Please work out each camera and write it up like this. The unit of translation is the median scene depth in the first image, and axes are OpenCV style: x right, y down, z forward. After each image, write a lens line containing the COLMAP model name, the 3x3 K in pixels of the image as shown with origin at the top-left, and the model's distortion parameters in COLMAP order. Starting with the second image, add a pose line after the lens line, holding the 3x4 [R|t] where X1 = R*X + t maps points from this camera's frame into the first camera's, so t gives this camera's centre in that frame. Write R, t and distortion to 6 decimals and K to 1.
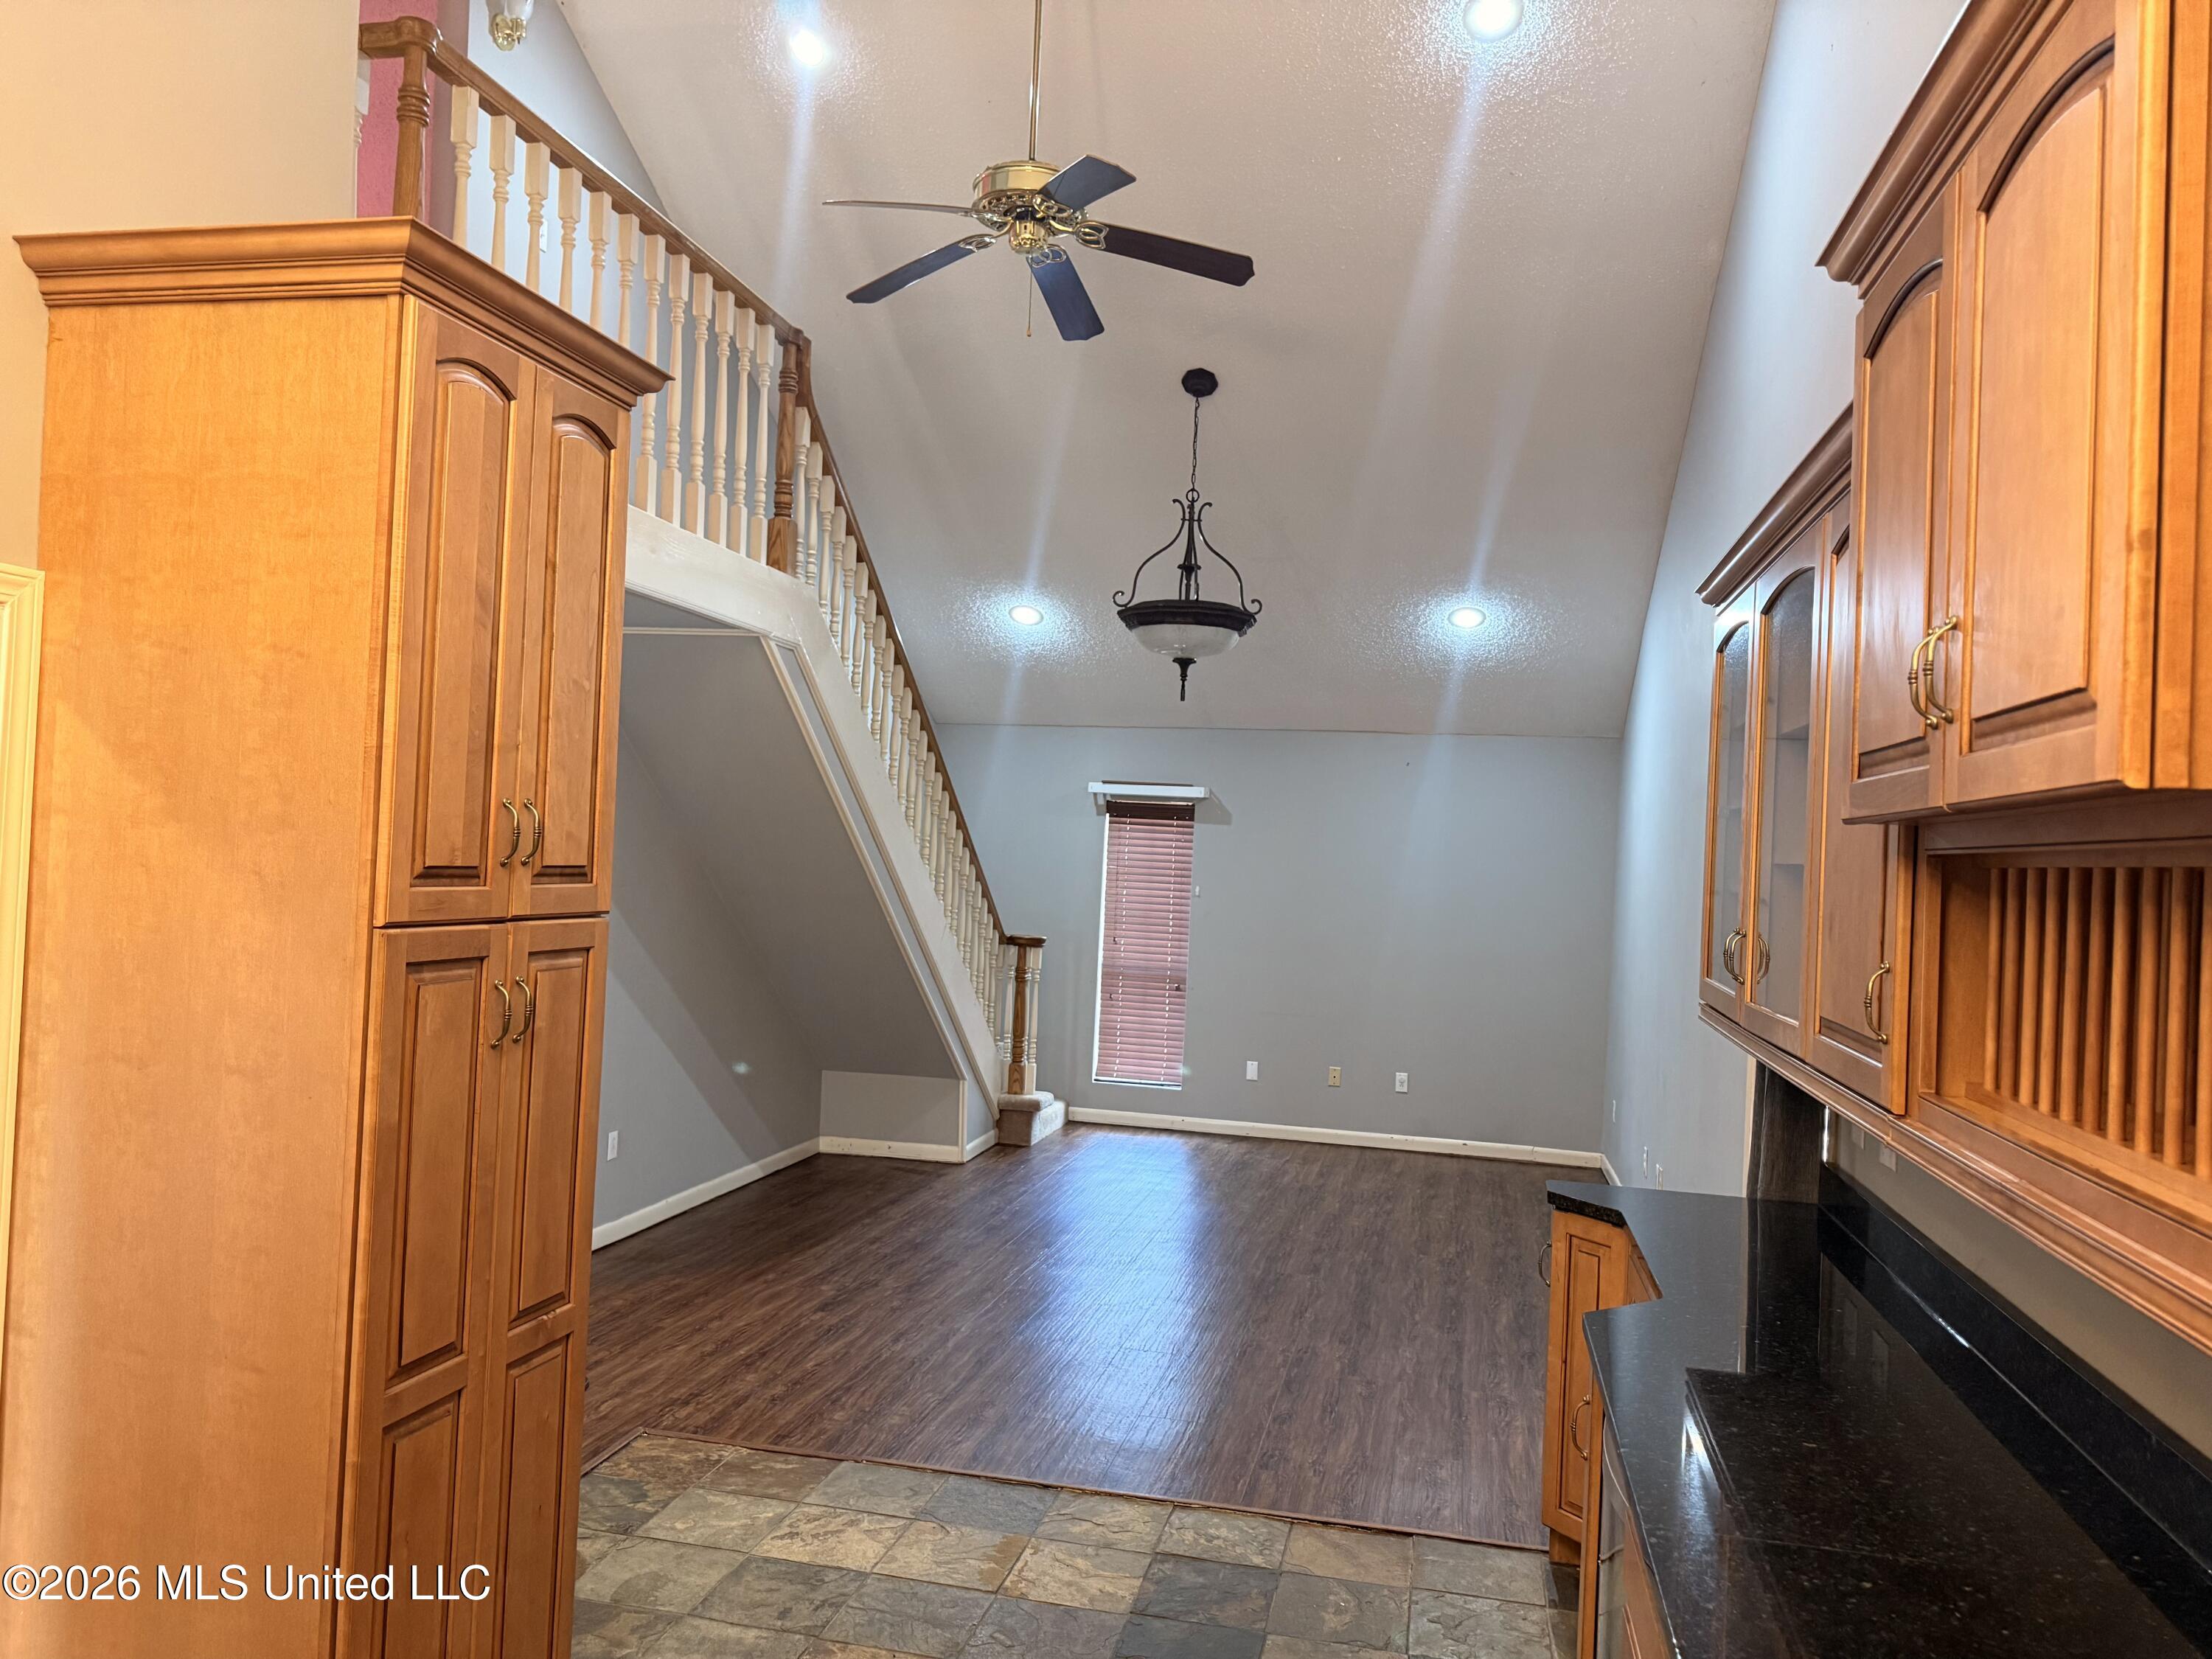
lens RADIAL K [[1576.0, 0, 1097.3], [0, 1576.0, 822.7], [0, 0, 1]] dist [0.030530, -0.013909]
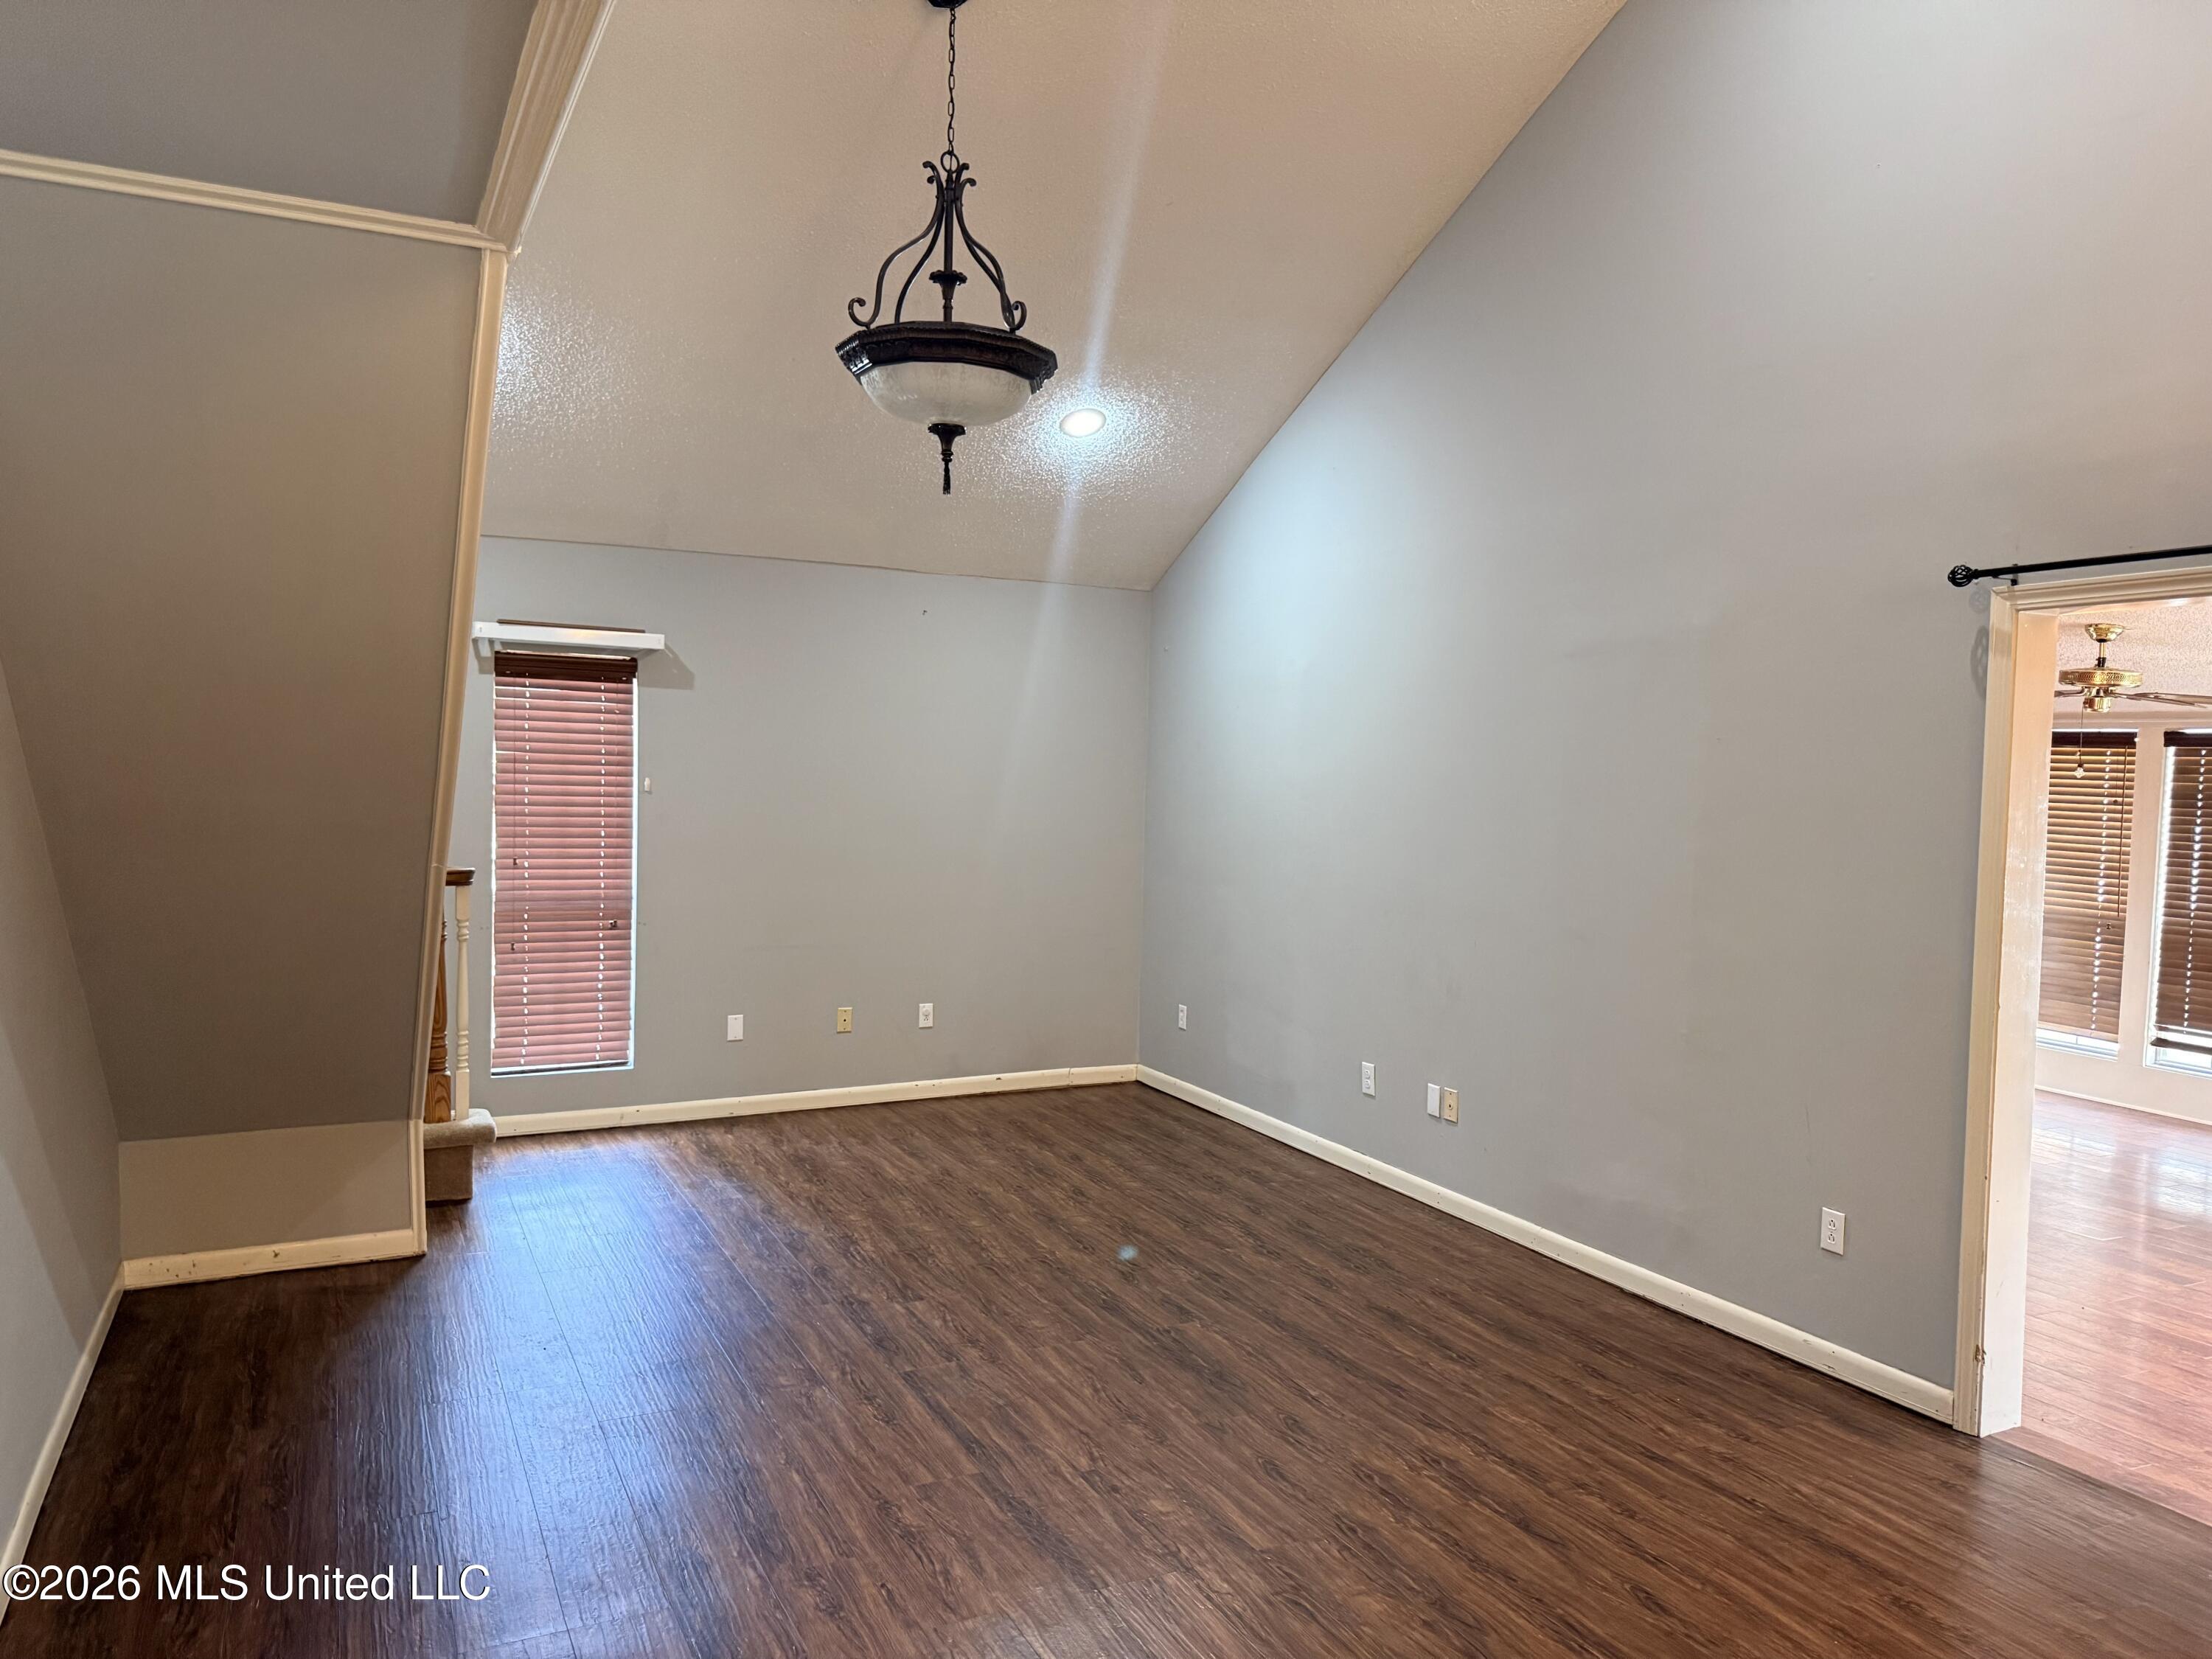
lens RADIAL K [[1576.0, 0, 1116.0], [0, 1576.0, 845.9], [0, 0, 1]] dist [0.030530, -0.013909]
pose [[0.766545, -0.064996, 0.638893, -0.309526], [-0.000232, 0.994837, 0.101486, -0.000427], [-0.642191, -0.077941, 0.762572, 0.456465]]
